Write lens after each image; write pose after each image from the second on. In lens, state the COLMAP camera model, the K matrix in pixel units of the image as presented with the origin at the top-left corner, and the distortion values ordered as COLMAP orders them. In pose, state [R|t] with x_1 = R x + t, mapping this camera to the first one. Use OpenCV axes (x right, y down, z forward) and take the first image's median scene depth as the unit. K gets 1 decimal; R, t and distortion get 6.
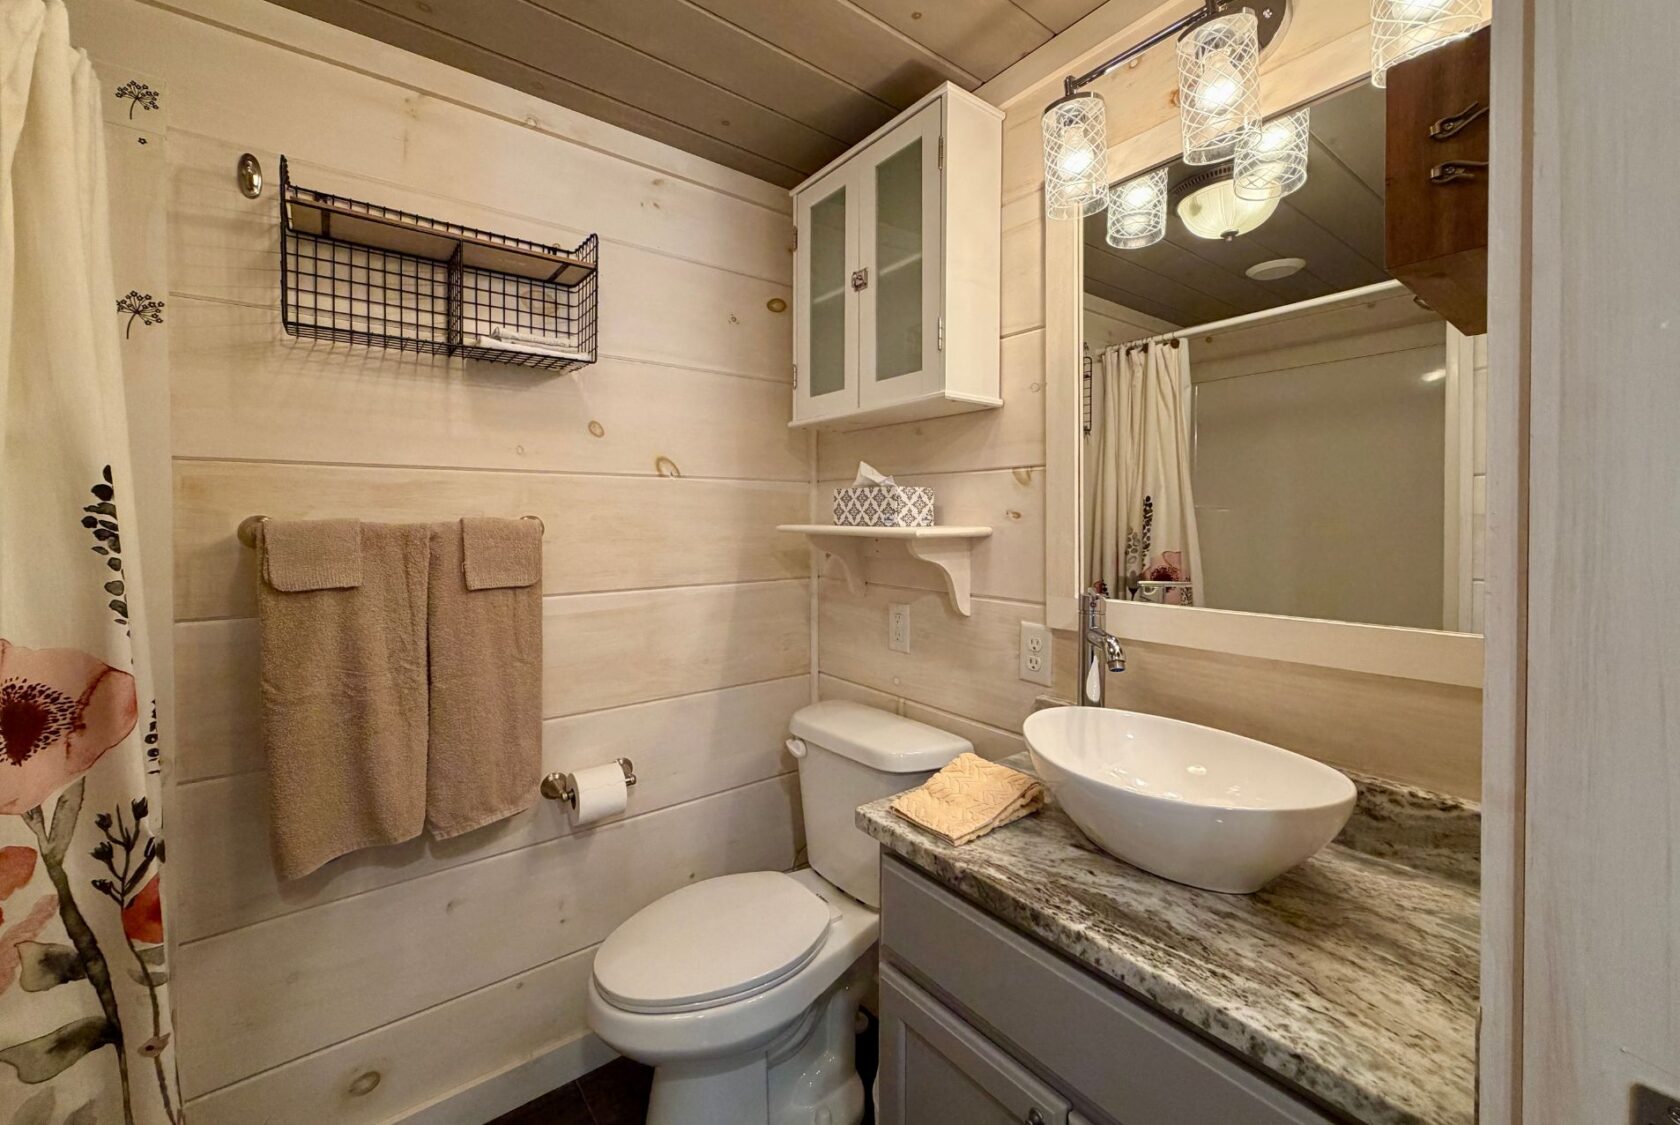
lens RADIAL K [[667.4, 0, 828.9], [0, 667.4, 522.1], [0, 0, 1]] dist [-0.005217, 0.000416]
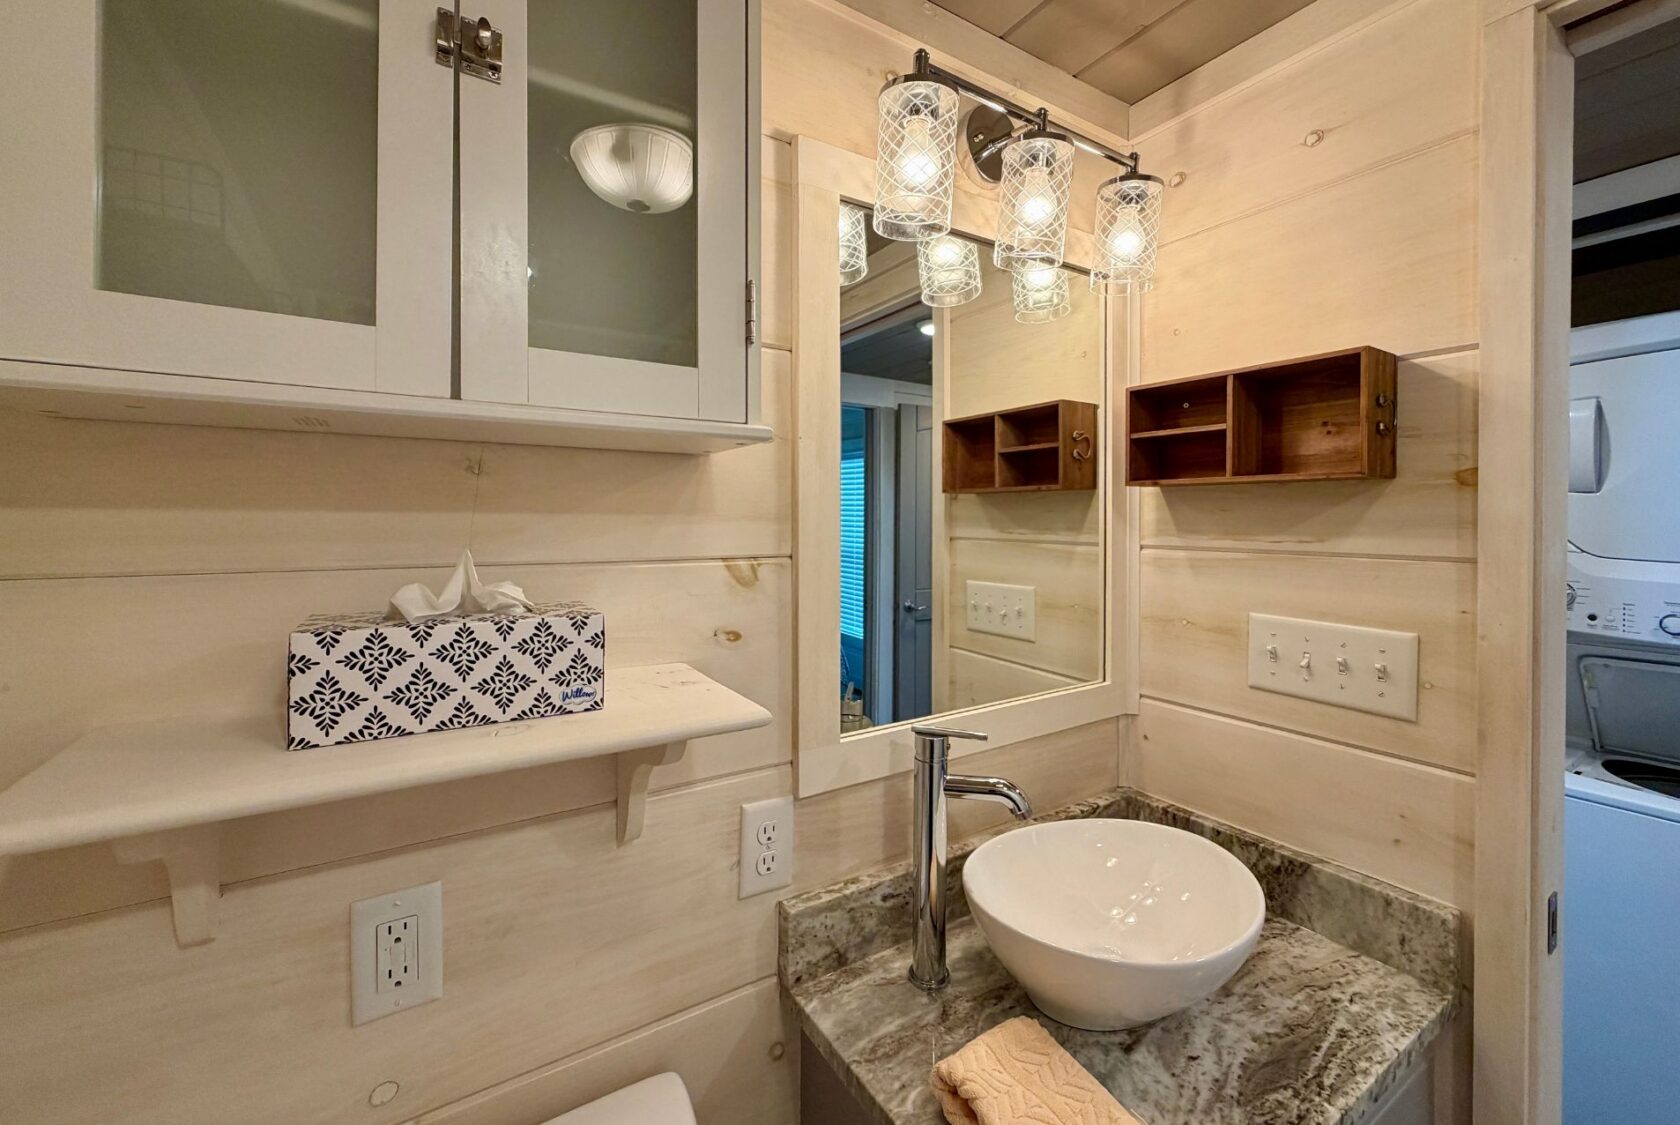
lens RADIAL K [[667.4, 0, 826.8], [0, 667.4, 526.0], [0, 0, 1]] dist [-0.005217, 0.000416]
pose [[0.092427, -0.009781, 0.995671, -0.330788], [0.008661, 0.999922, 0.009019, -0.120702], [-0.995682, 0.007789, 0.092504, 0.890602]]
